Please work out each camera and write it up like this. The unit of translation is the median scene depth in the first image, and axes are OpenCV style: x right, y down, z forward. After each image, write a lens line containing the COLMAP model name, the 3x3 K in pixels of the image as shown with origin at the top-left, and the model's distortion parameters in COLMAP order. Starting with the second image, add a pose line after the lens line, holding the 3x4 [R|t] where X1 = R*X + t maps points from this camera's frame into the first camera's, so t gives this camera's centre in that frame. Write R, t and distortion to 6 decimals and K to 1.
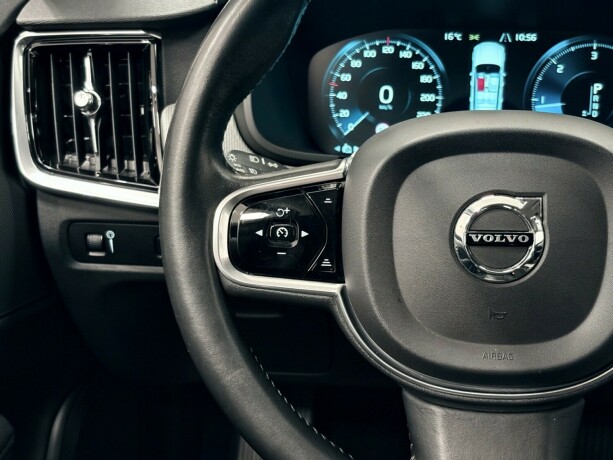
lens RADIAL K [[1006.7, 0, 322.6], [0, 1006.7, 233.7], [0, 0, 1]] dist [0.110650, 0.000000]
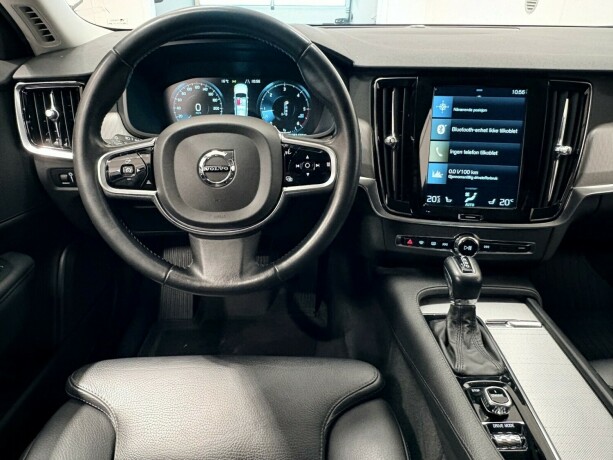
lens RADIAL K [[446.1, 0, 295.4], [0, 446.1, 229.1], [0, 0, 1]] dist [0.002578, -0.004372]
pose [[0.986970, -0.061808, 0.148558, 0.116296], [0.041253, 0.989619, 0.137664, 0.005086], [-0.155525, -0.129742, 0.979275, -0.061434]]
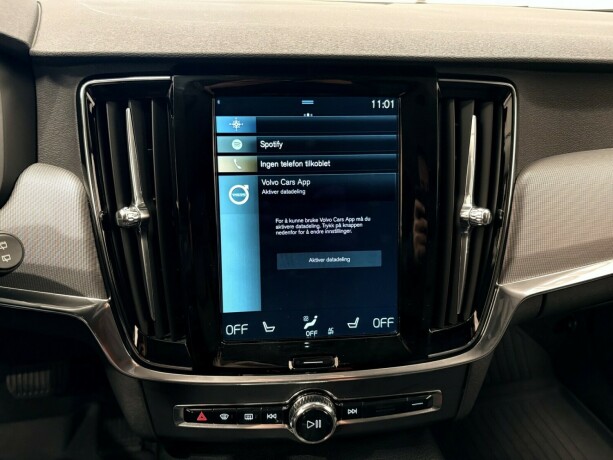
lens RADIAL K [[467.5, 0, 305.9], [0, 467.5, 230.8], [0, 0, 1]] dist [-0.009518, 0.013464]
pose [[0.929848, -0.130518, 0.344017, 0.435839], [0.091794, 0.987696, 0.126615, -0.061791], [-0.356310, -0.086154, 0.930387, 0.335792]]
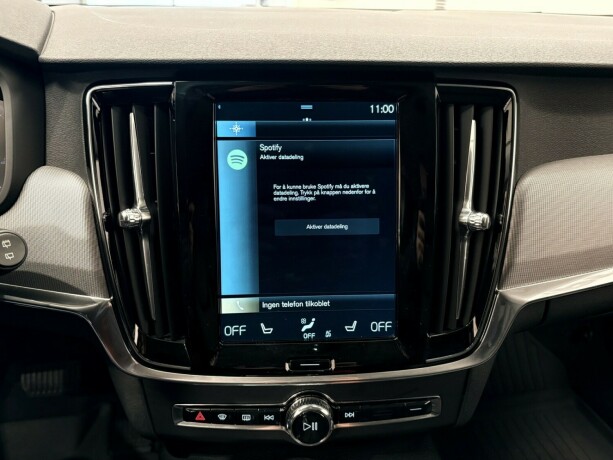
lens RADIAL K [[467.5, 0, 305.2], [0, 467.5, 230.3], [0, 0, 1]] dist [-0.009518, 0.013464]
pose [[0.944153, -0.116279, 0.308310, 0.451255], [0.086709, 0.990364, 0.107982, -0.057340], [-0.317895, -0.075218, 0.945137, 0.324915]]
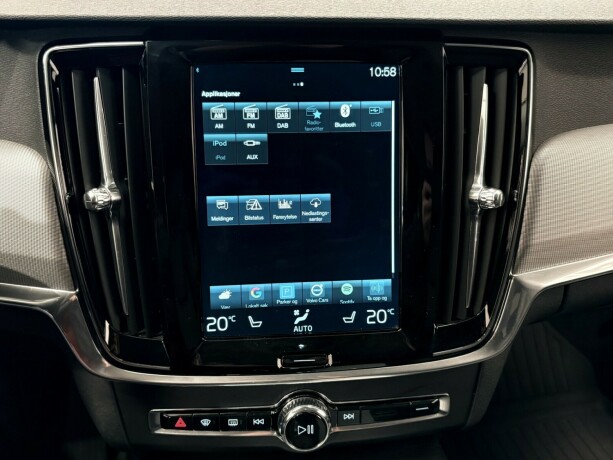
lens RADIAL K [[578.2, 0, 305.9], [0, 578.2, 228.7], [0, 0, 1]] dist [0.005194, 0.000000]
pose [[0.928793, -0.138776, 0.343634, 0.426052], [0.093319, 0.984942, 0.145540, -0.064353], [-0.358657, -0.103109, 0.927757, 0.289899]]
